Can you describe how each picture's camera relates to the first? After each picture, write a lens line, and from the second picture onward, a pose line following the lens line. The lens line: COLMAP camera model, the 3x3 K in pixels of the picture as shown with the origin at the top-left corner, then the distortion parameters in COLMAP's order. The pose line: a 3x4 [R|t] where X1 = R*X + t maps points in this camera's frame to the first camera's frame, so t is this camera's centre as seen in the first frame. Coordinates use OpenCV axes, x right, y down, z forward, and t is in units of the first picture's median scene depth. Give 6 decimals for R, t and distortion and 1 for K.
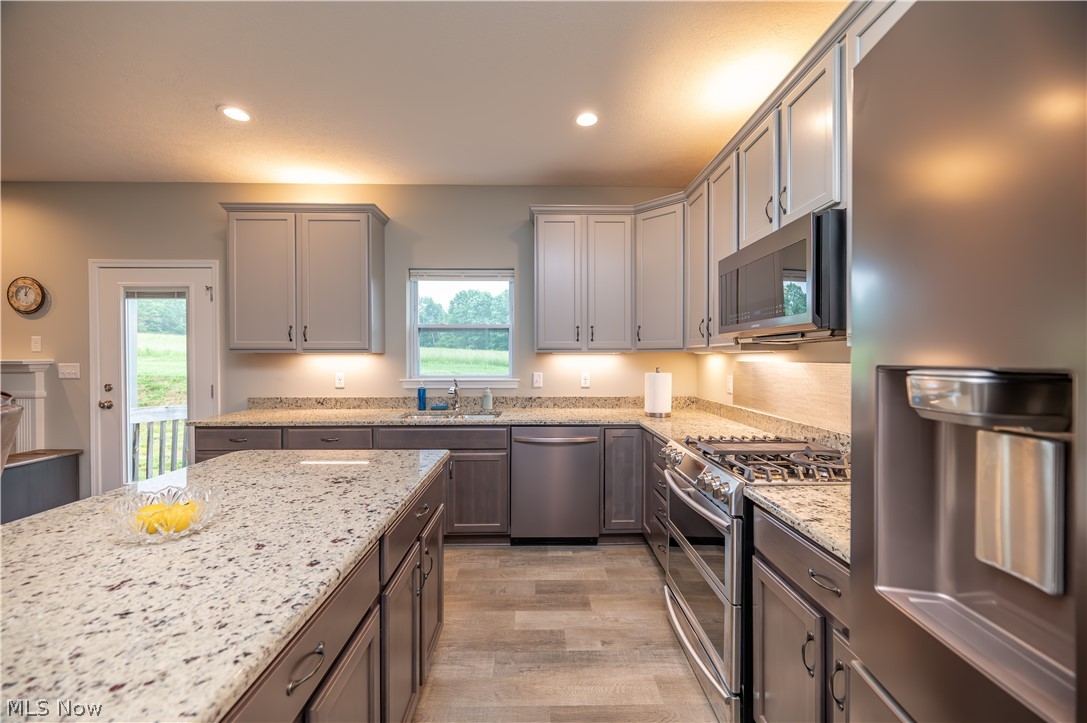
lens RADIAL K [[430.3, 0, 541.7], [0, 430.3, 360.1], [0, 0, 1]] dist [-0.000297, 0.000577]
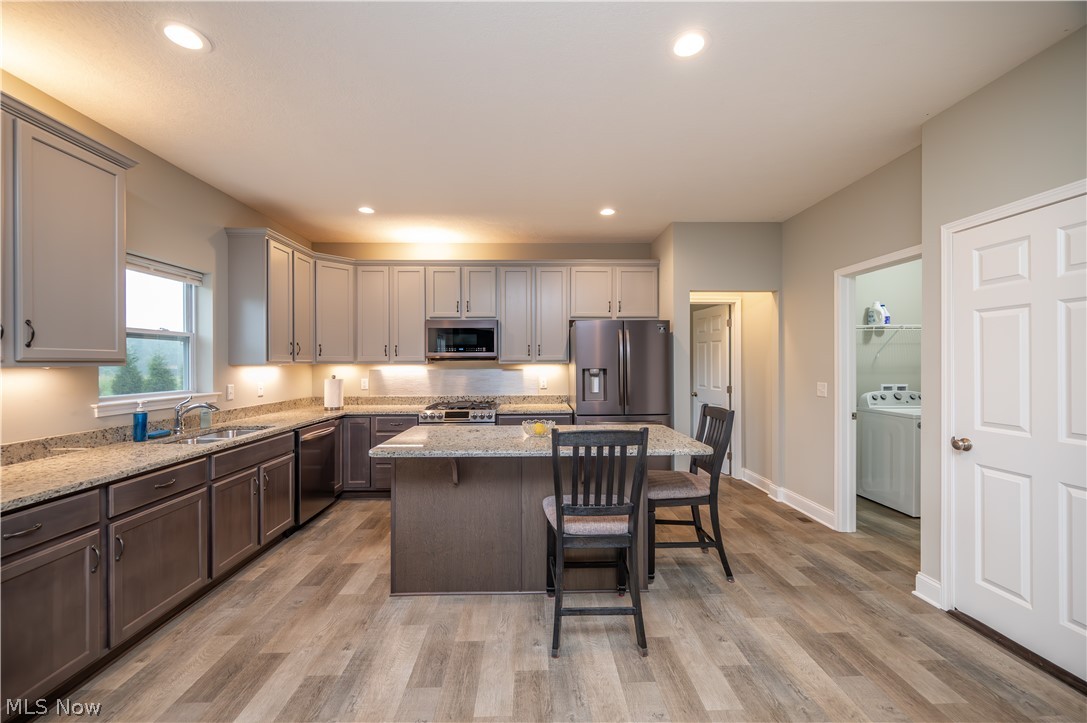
lens RADIAL K [[430.3, 0, 543.0], [0, 430.3, 365.3], [0, 0, 1]] dist [-0.000297, 0.000577]
pose [[-0.014733, -0.005799, 0.999875, -1.037633], [0.009613, 0.999936, 0.005941, -0.014722], [-0.999845, 0.009699, -0.014676, 0.302737]]
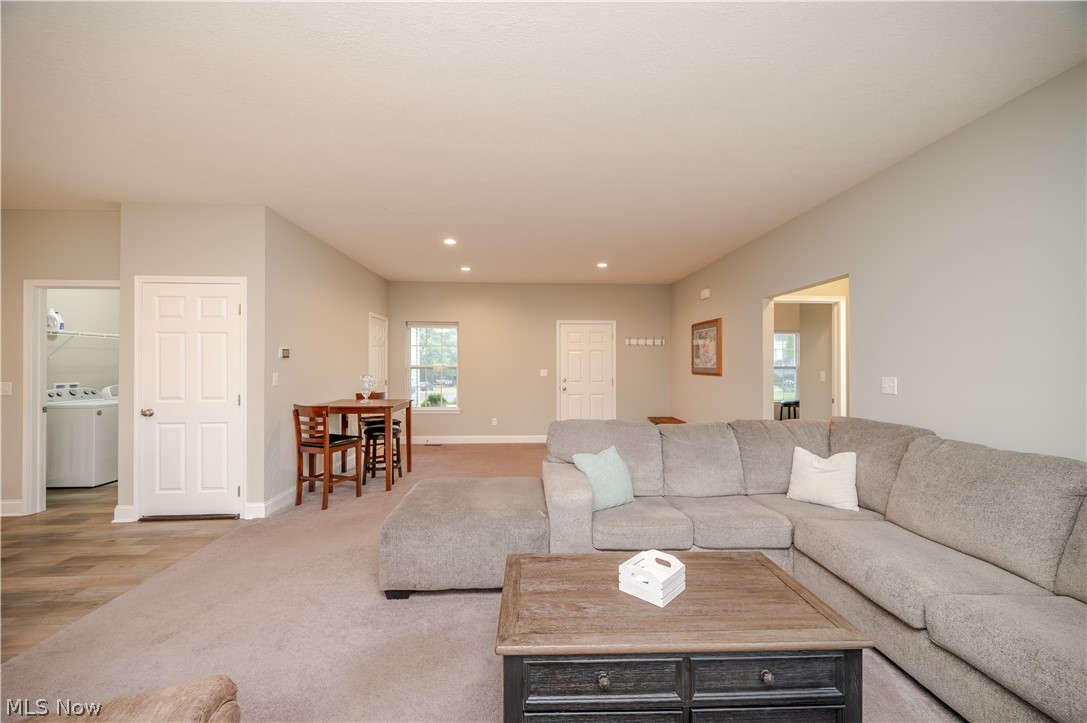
lens RADIAL K [[430.3, 0, 541.1], [0, 430.3, 360.6], [0, 0, 1]] dist [-0.000297, 0.000577]
pose [[-0.999464, -0.000245, -0.032731, -1.334549], [-0.000137, 0.999995, -0.003311, -0.011112], [0.032732, -0.003305, -0.999459, 0.757067]]
